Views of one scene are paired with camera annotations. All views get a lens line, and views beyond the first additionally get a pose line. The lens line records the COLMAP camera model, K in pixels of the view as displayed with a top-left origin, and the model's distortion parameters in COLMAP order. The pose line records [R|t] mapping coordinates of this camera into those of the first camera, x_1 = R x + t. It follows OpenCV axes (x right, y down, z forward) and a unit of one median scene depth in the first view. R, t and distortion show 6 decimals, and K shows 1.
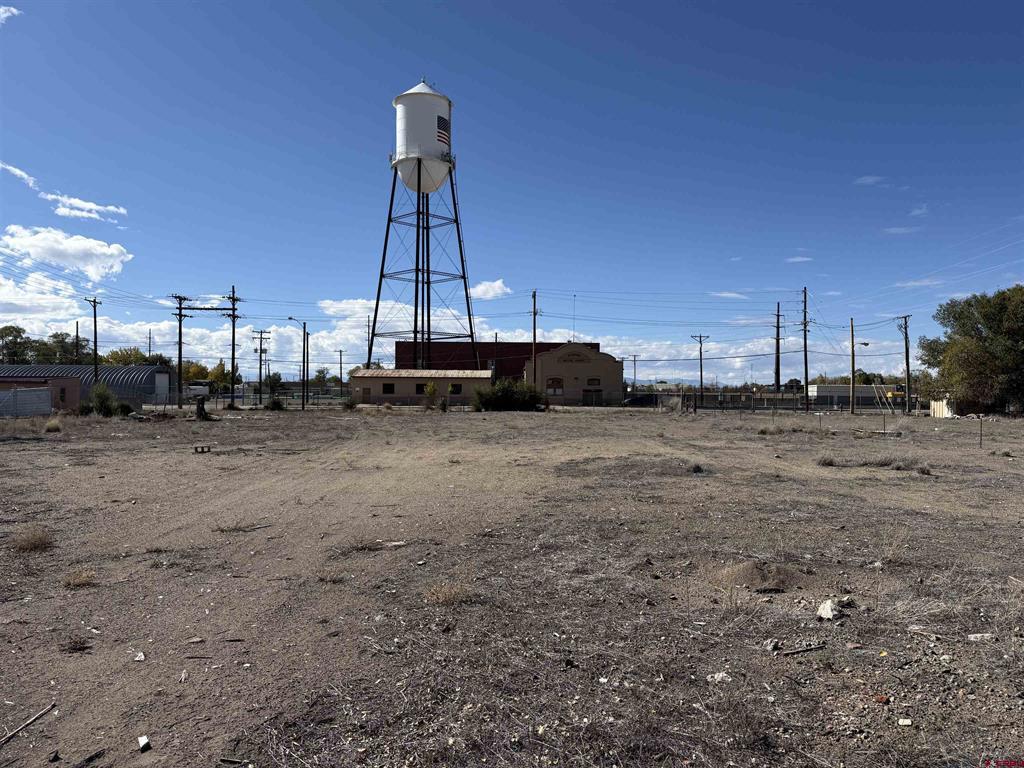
lens RADIAL K [[720.6, 0, 512.0], [0, 720.6, 384.0], [0, 0, 1]] dist [0.134342, -0.142501]
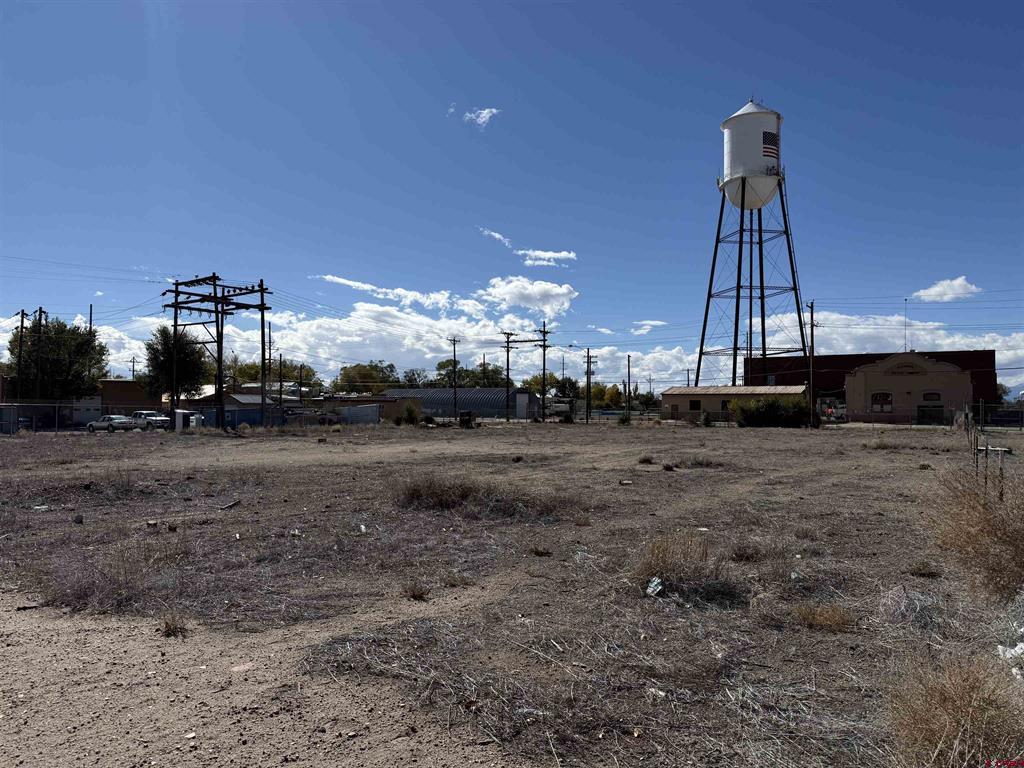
lens RADIAL K [[720.6, 0, 512.0], [0, 720.6, 384.0], [0, 0, 1]] dist [0.134342, -0.142501]
pose [[0.831178, -0.020220, -0.555639, 0.160541], [0.006303, 0.999617, -0.026948, 0.002026], [0.555971, 0.018896, 0.830987, -0.017141]]
